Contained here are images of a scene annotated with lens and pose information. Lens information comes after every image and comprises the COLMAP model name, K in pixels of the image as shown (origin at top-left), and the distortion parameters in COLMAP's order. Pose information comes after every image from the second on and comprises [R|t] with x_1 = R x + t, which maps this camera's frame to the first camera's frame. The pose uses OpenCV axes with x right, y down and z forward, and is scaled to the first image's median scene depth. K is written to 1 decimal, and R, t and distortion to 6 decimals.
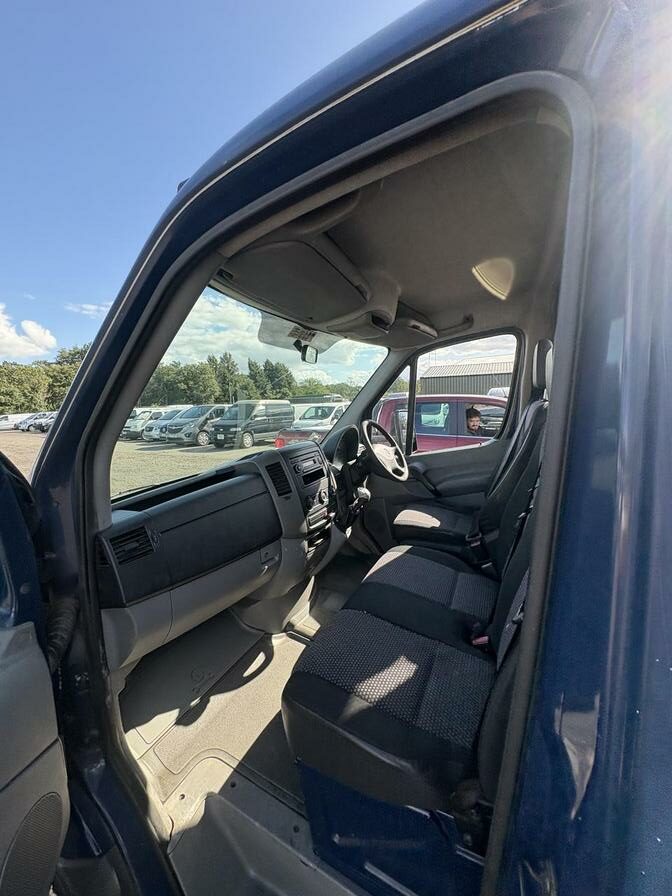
lens RADIAL K [[361.3, 0, 335.9], [0, 361.3, 454.1], [0, 0, 1]] dist [-0.002116, 0.000992]
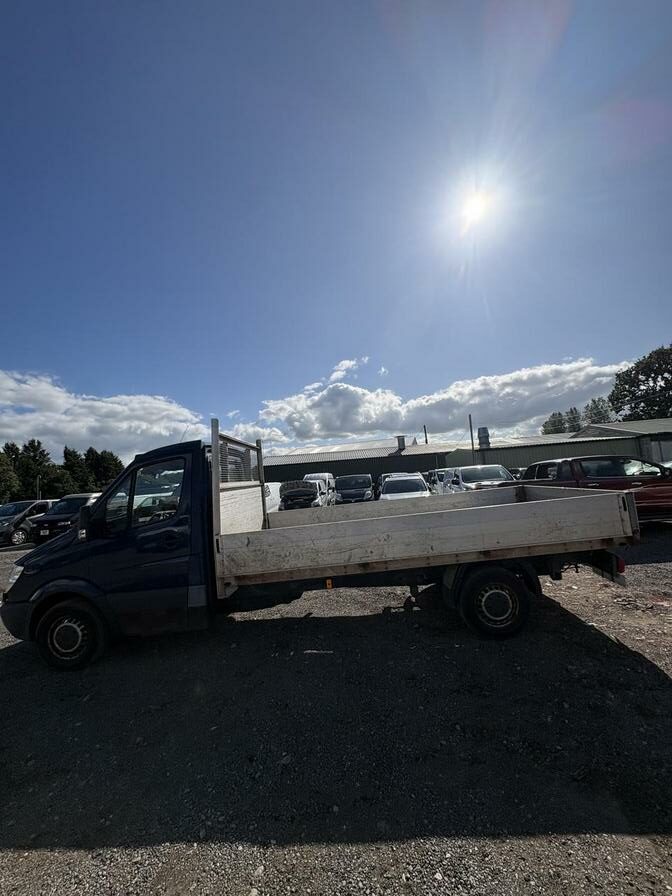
lens RADIAL K [[361.3, 0, 342.4], [0, 361.3, 417.5], [0, 0, 1]] dist [-0.002116, 0.000992]
pose [[0.909396, 0.035089, 0.414449, 0.015500], [0.103663, 0.945871, -0.307542, 0.335939], [-0.402807, 0.322640, 0.856534, -2.169569]]
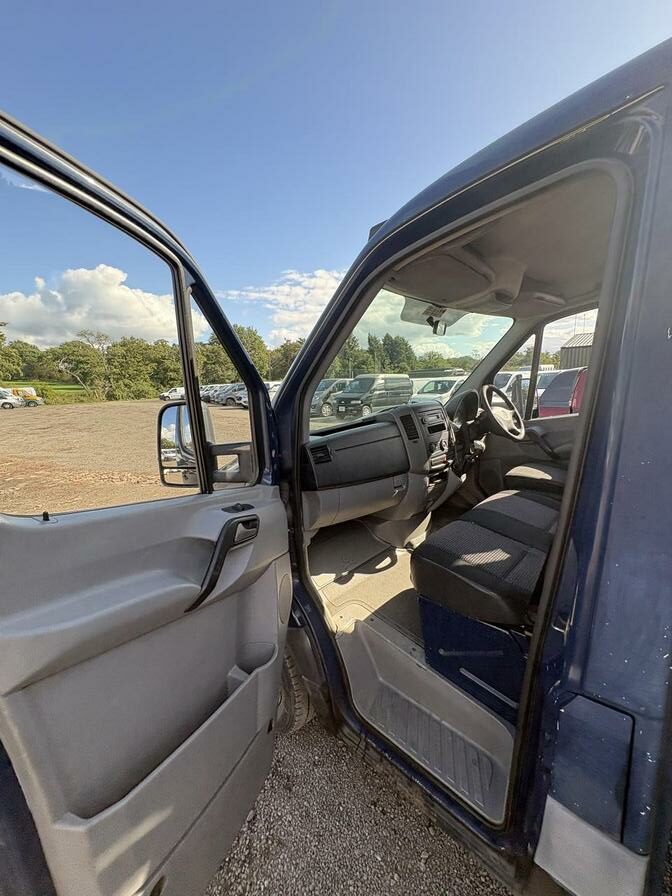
lens RADIAL K [[361.3, 0, 332.6], [0, 361.3, 453.0], [0, 0, 1]] dist [-0.002116, 0.000992]
pose [[0.947446, 0.063078, -0.313635, -0.004943], [-0.042889, 0.996563, 0.070868, 0.063817], [0.317027, -0.053692, 0.946895, -0.252895]]
